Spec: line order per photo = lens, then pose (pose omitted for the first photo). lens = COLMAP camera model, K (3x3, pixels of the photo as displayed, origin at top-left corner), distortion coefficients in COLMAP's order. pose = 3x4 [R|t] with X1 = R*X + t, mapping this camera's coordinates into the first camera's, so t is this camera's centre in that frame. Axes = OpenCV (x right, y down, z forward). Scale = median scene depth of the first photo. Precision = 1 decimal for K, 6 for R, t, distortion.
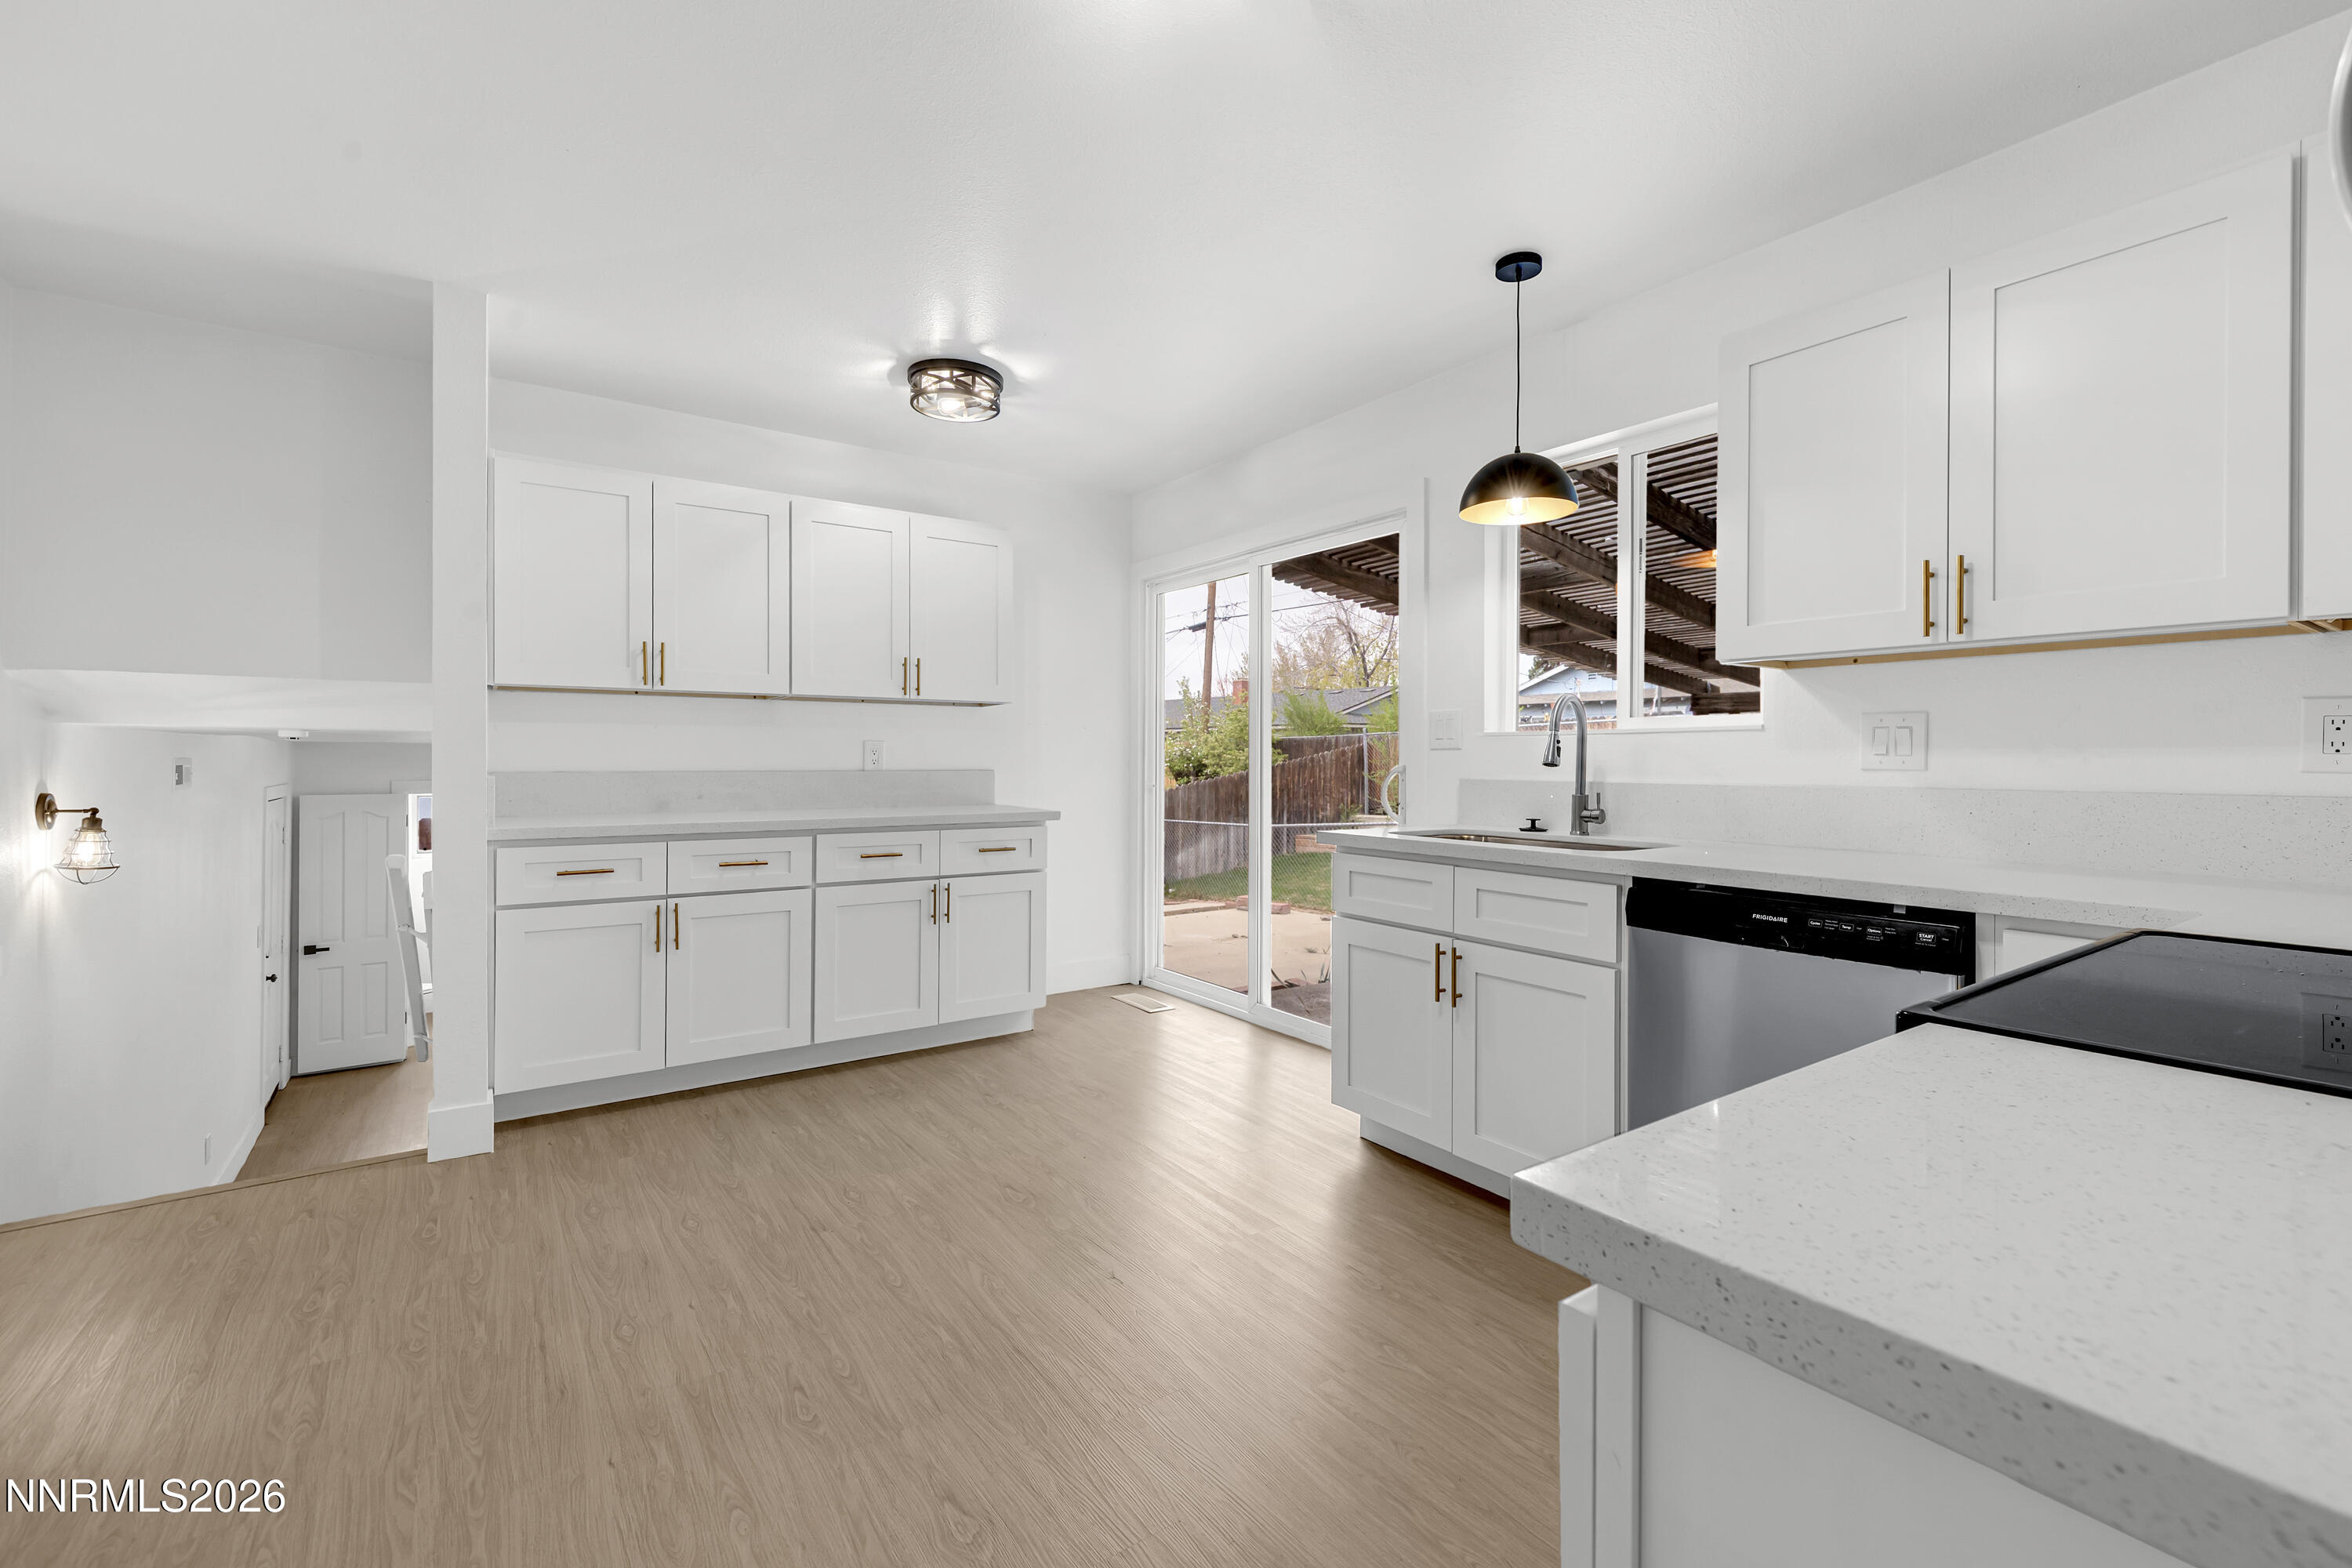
lens RADIAL K [[979.2, 0, 1199.3], [0, 979.2, 759.9], [0, 0, 1]] dist [0.001928, 0.000456]
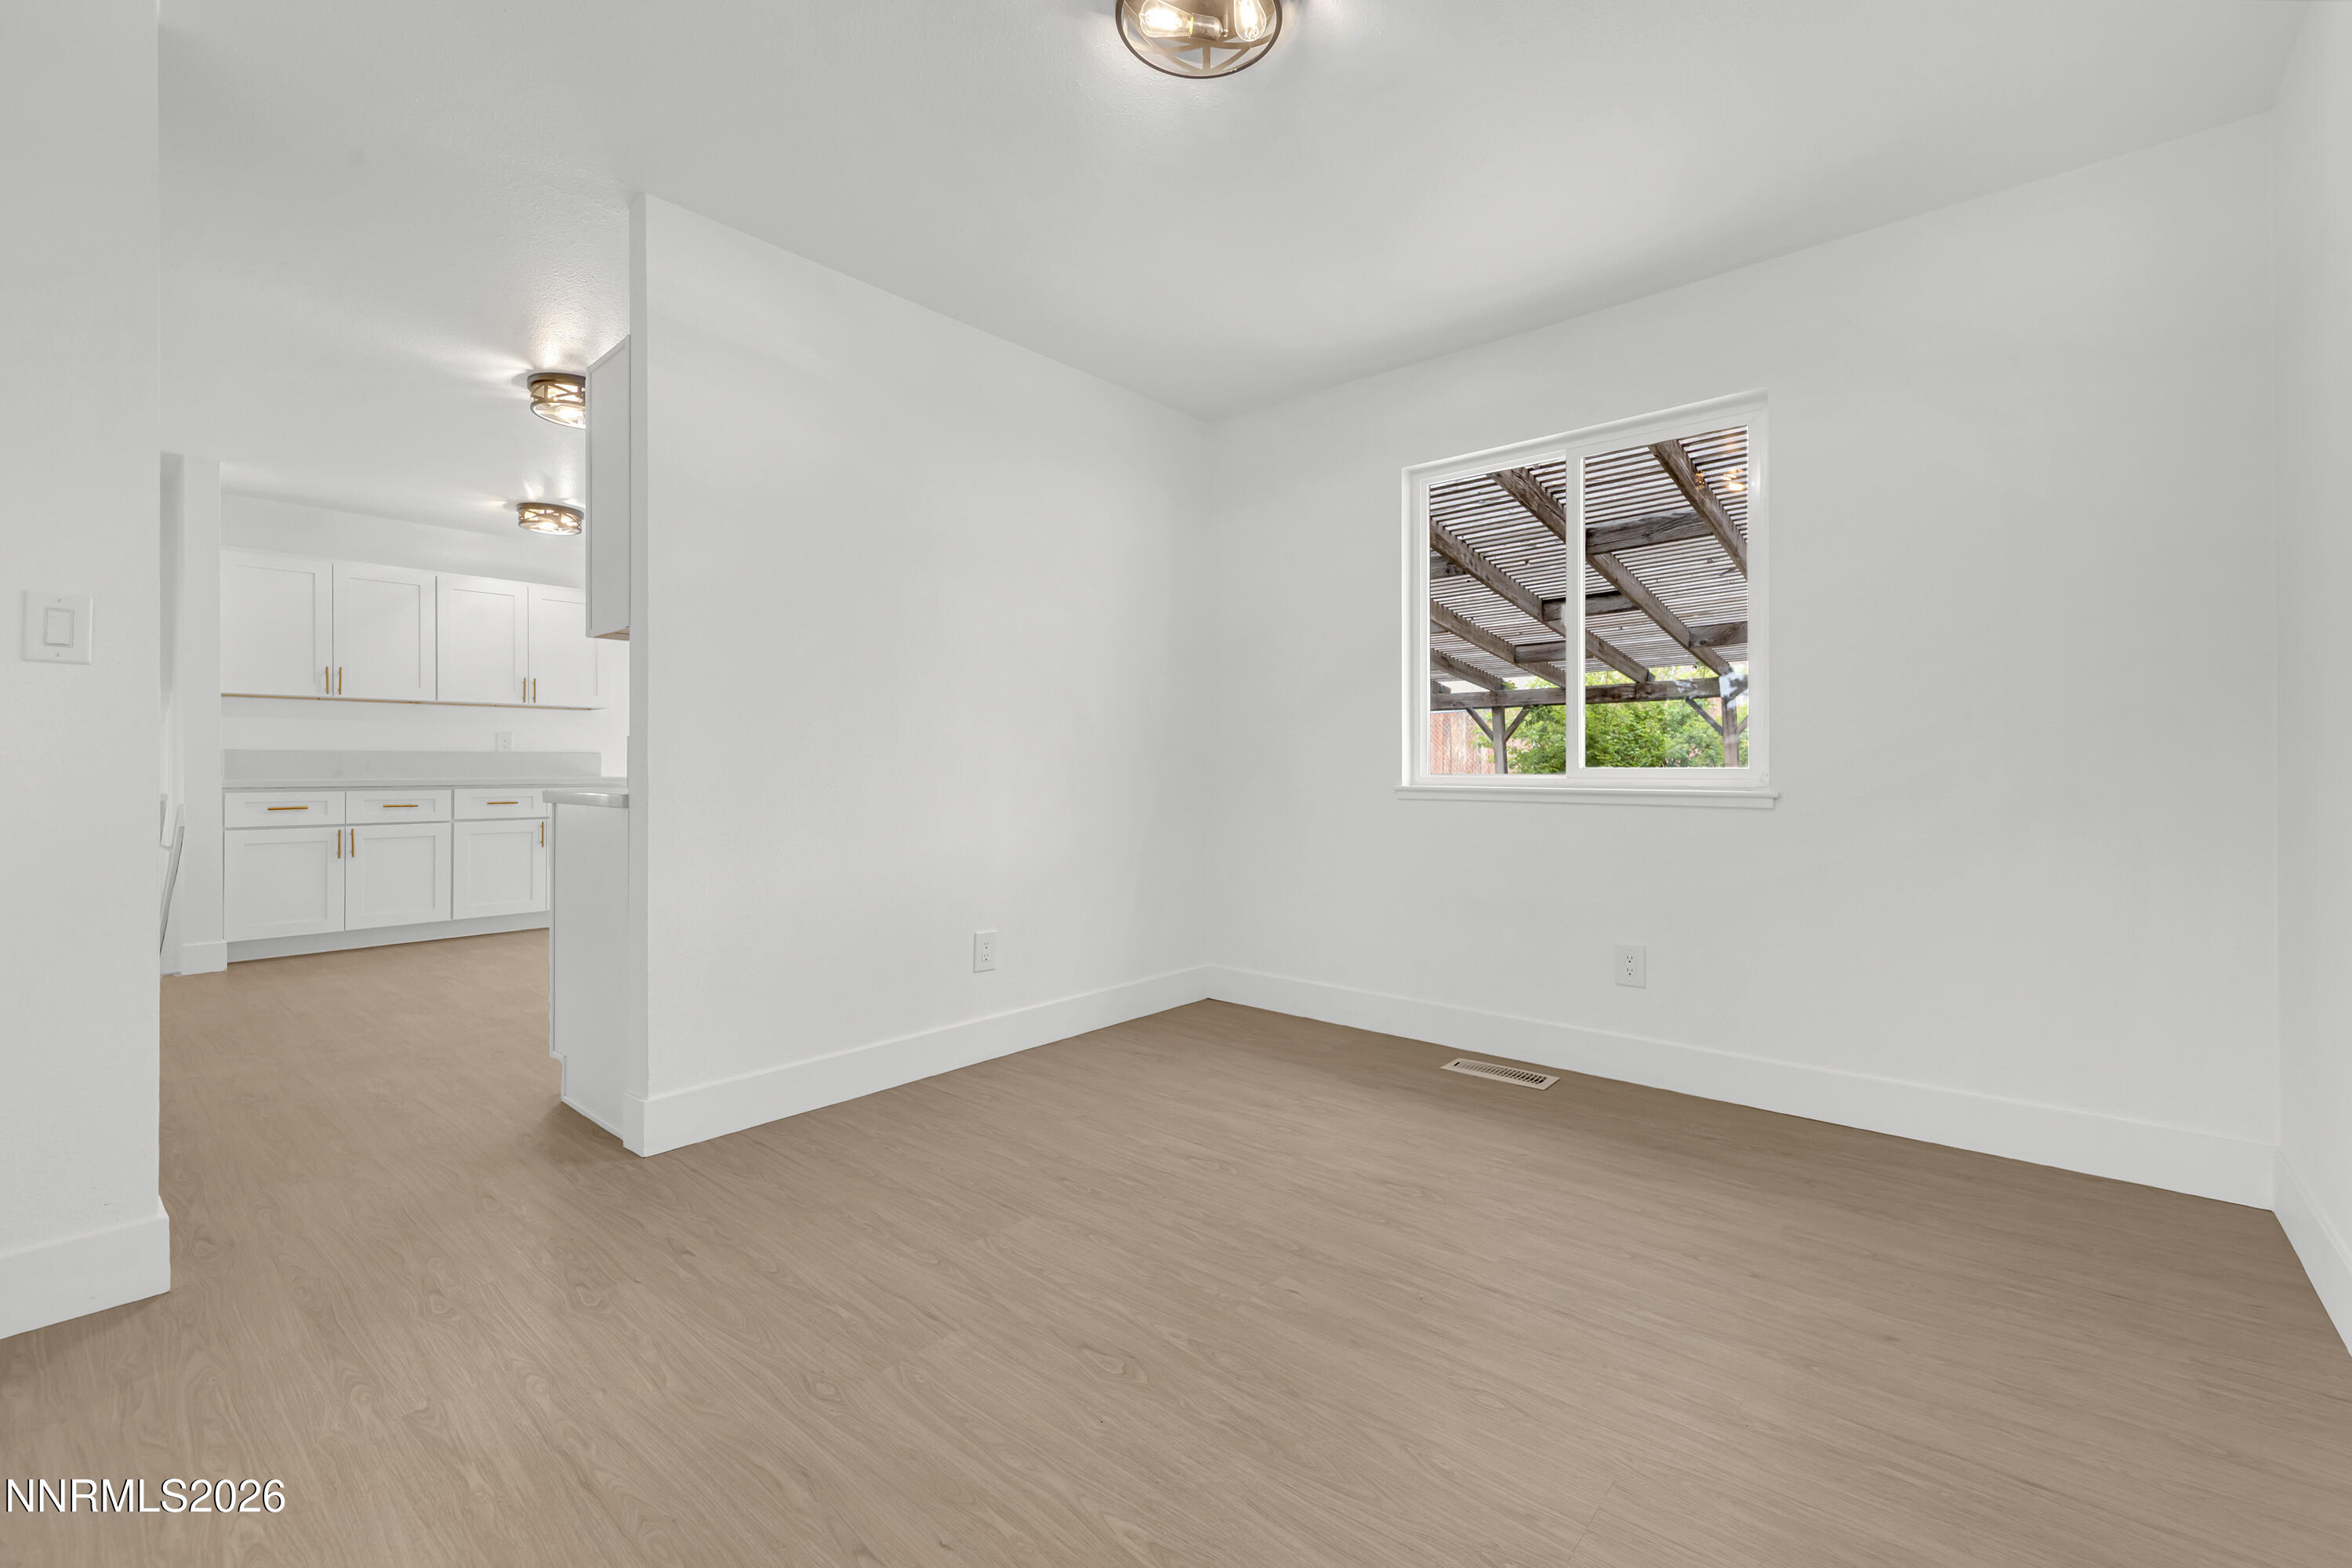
lens RADIAL K [[945.9, 0, 1182.9], [0, 945.9, 765.1], [0, 0, 1]] dist [-0.000834, -0.000352]
pose [[0.969240, -0.004020, 0.246085, 0.389589], [0.004803, 0.999985, -0.002582, 0.047788], [-0.246071, 0.003685, 0.969245, -0.803928]]
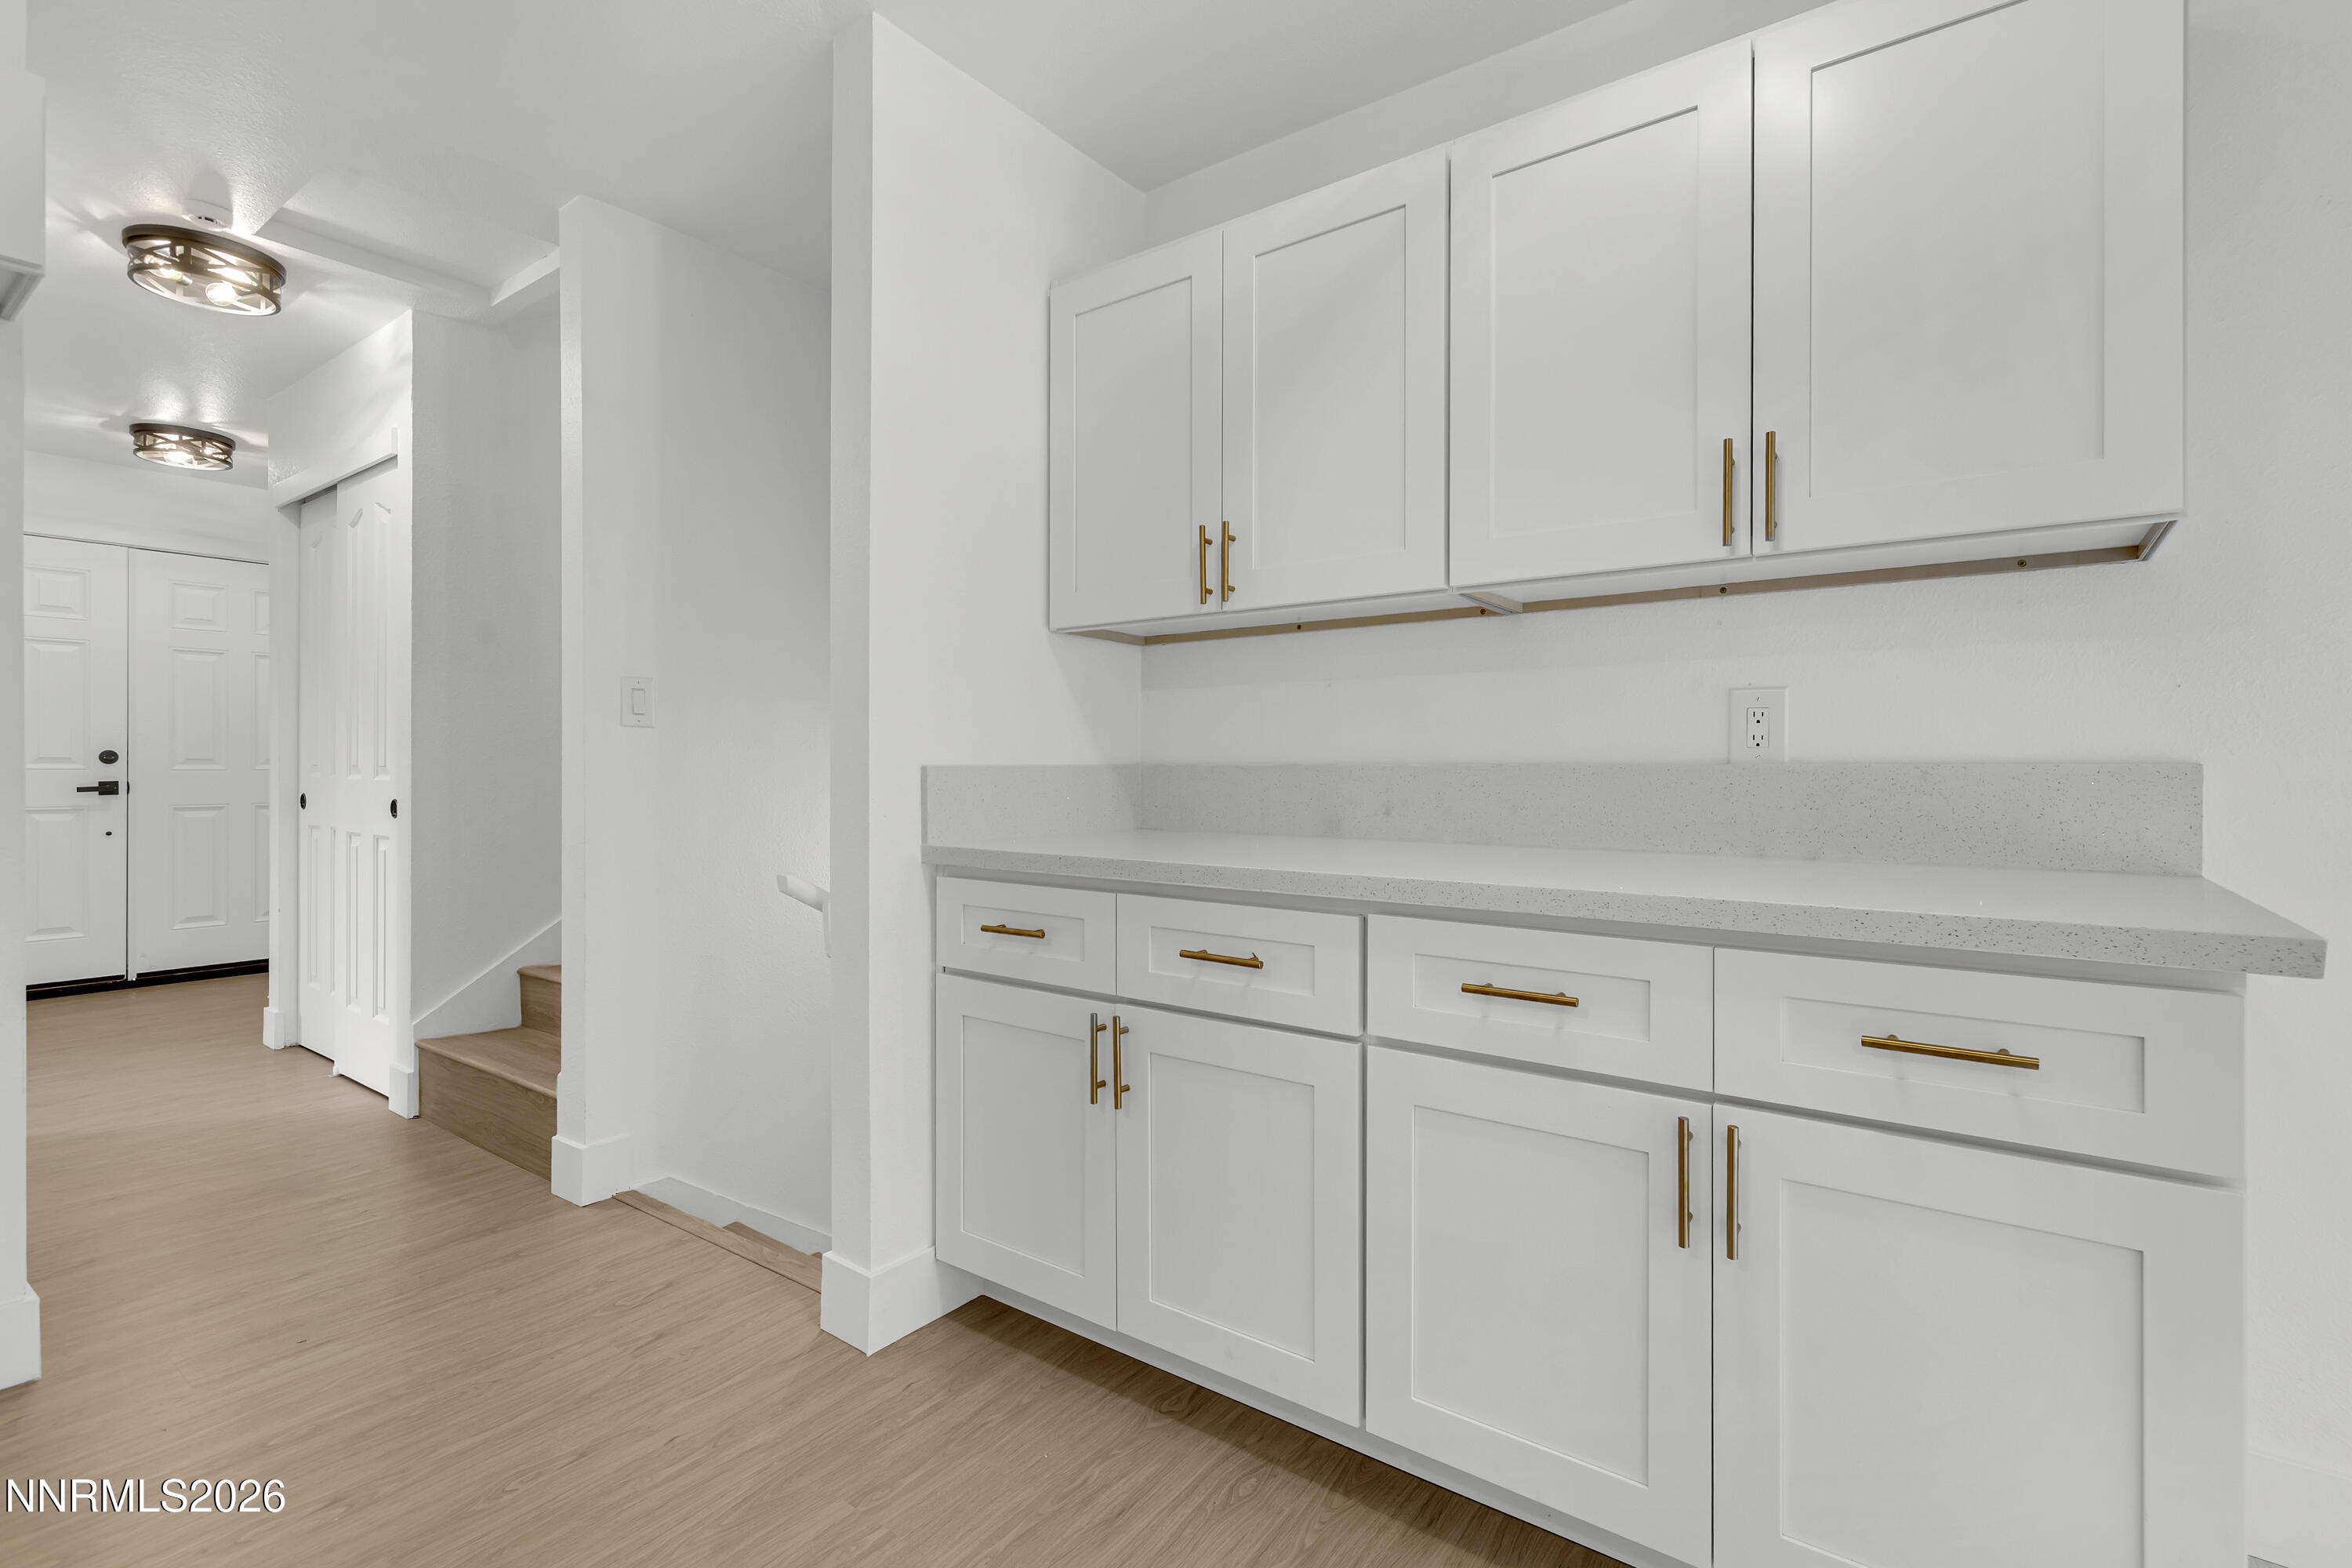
lens RADIAL K [[1070.5, 0, 1179.2], [0, 1070.5, 762.0], [0, 0, 1]] dist [0.001165, 0.000029]
pose [[0.327708, -0.004697, -0.944767, 0.000609], [-0.003371, 0.999975, -0.006140, 0.016941], [0.944773, 0.005197, 0.327684, 0.792553]]
